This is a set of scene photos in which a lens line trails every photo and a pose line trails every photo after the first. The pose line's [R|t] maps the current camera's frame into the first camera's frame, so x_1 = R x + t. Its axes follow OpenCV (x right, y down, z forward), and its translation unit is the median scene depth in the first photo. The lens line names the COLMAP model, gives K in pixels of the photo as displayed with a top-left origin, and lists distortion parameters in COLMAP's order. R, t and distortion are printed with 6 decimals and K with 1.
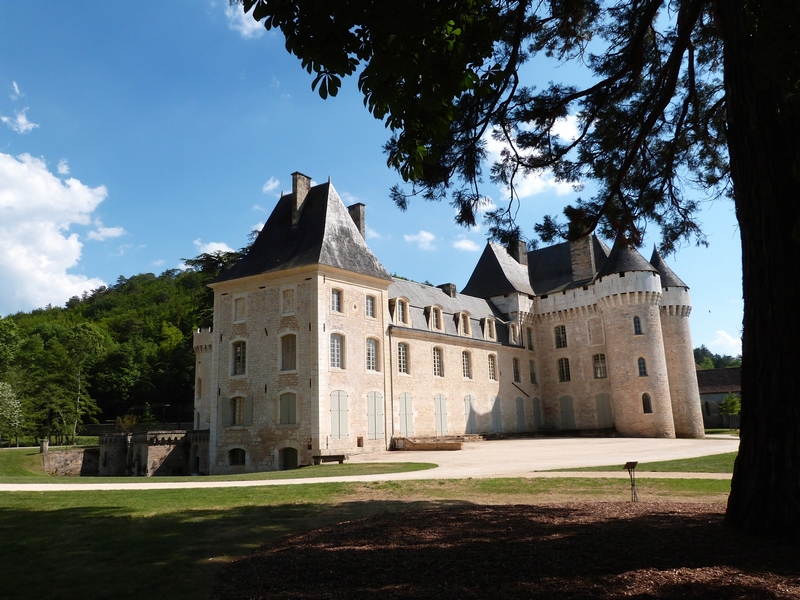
lens RADIAL K [[655.4, 0, 398.6], [0, 655.4, 298.1], [0, 0, 1]] dist [0.004686, 0.009826]
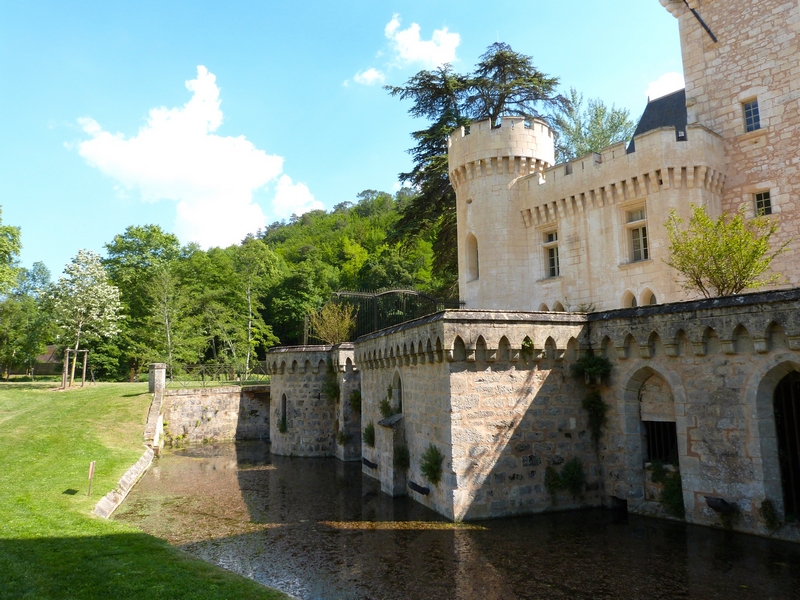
lens RADIAL K [[655.4, 0, 400.0], [0, 655.4, 300.5], [0, 0, 1]] dist [0.004686, 0.009826]
pose [[0.970568, -0.017151, -0.240217, -0.138302], [0.036887, 0.996278, 0.077909, 0.073504], [0.237986, -0.084476, 0.967588, 0.312965]]
